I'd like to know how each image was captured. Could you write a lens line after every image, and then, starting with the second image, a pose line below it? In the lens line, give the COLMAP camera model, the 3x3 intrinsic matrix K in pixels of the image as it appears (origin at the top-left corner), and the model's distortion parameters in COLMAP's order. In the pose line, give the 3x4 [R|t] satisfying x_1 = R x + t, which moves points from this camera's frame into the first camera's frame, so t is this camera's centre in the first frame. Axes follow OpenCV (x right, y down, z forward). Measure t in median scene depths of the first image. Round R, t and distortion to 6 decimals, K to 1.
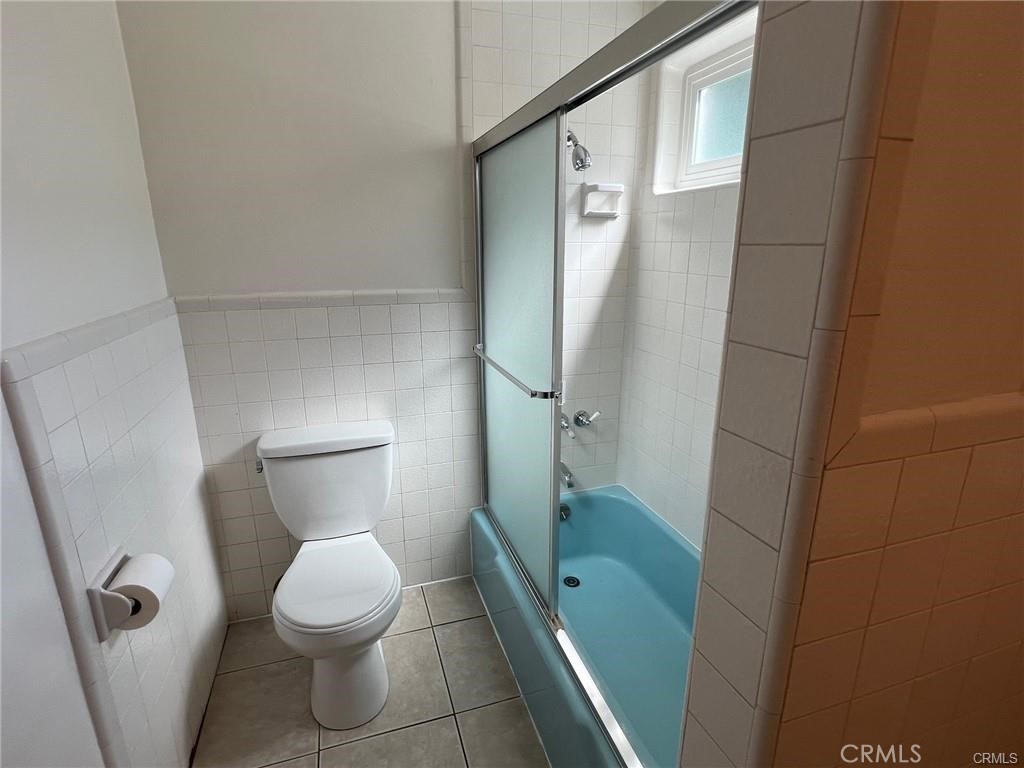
lens RADIAL K [[524.6, 0, 510.7], [0, 524.6, 385.2], [0, 0, 1]] dist [0.001151, -0.000078]
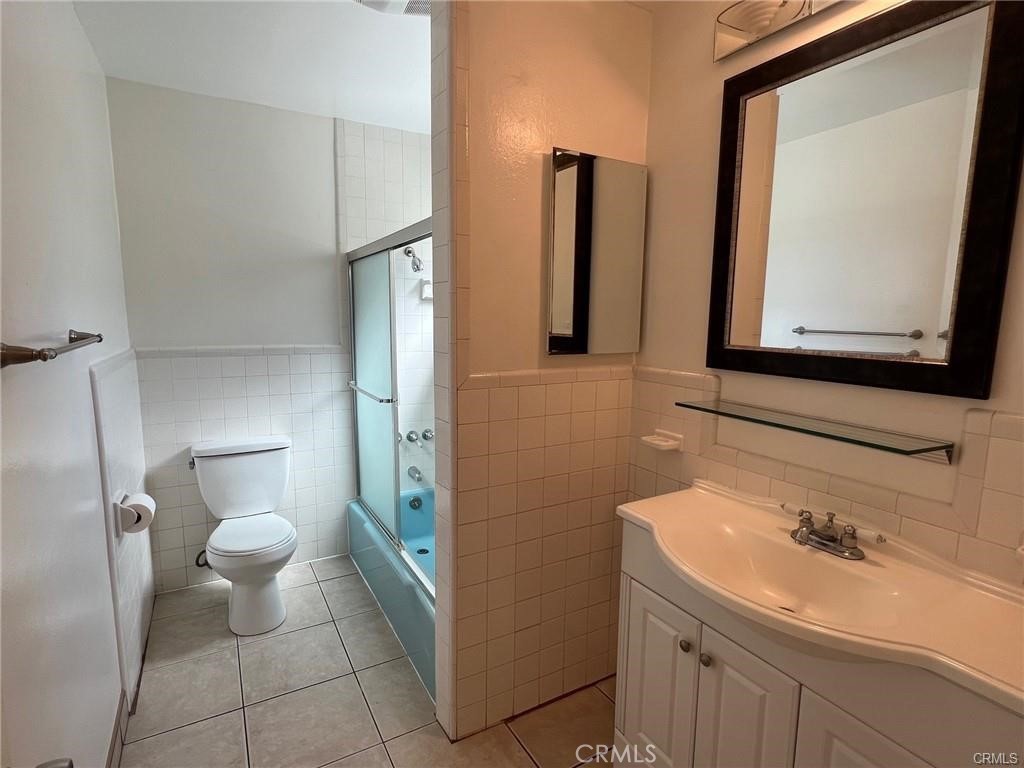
lens RADIAL K [[524.6, 0, 510.7], [0, 524.6, 385.2], [0, 0, 1]] dist [0.001151, -0.000078]
pose [[0.978889, -0.015107, 0.203833, 0.083273], [0.042326, 0.990630, -0.129846, 0.158446], [-0.199962, 0.135732, 0.970357, -0.581855]]
